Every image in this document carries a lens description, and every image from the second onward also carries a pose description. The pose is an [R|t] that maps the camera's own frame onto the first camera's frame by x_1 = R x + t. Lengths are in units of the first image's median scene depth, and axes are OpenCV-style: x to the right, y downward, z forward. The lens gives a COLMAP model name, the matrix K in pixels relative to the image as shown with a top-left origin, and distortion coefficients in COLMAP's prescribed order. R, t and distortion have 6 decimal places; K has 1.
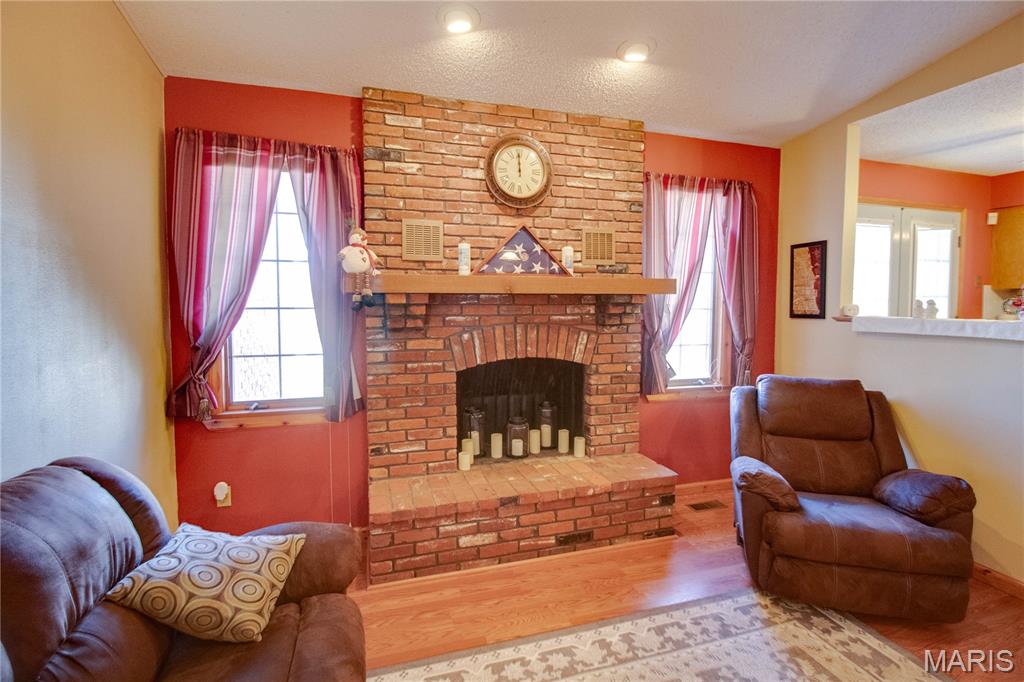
lens RADIAL K [[494.5, 0, 512.0], [0, 494.5, 331.5], [0, 0, 1]] dist [-0.006611, -0.005424]
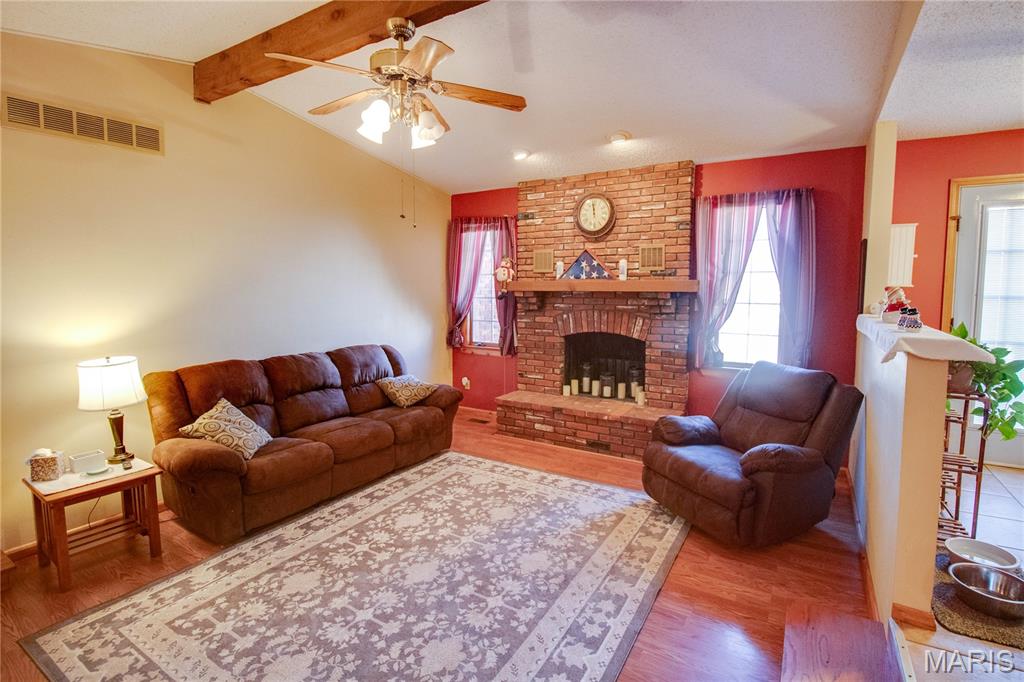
lens RADIAL K [[494.5, 0, 516.9], [0, 494.5, 339.1], [0, 0, 1]] dist [-0.006611, -0.005424]
pose [[0.650277, 0.080024, -0.755470, 1.118466], [-0.047615, 0.996775, 0.064599, -0.014127], [0.758203, -0.006035, 0.651990, -0.237511]]
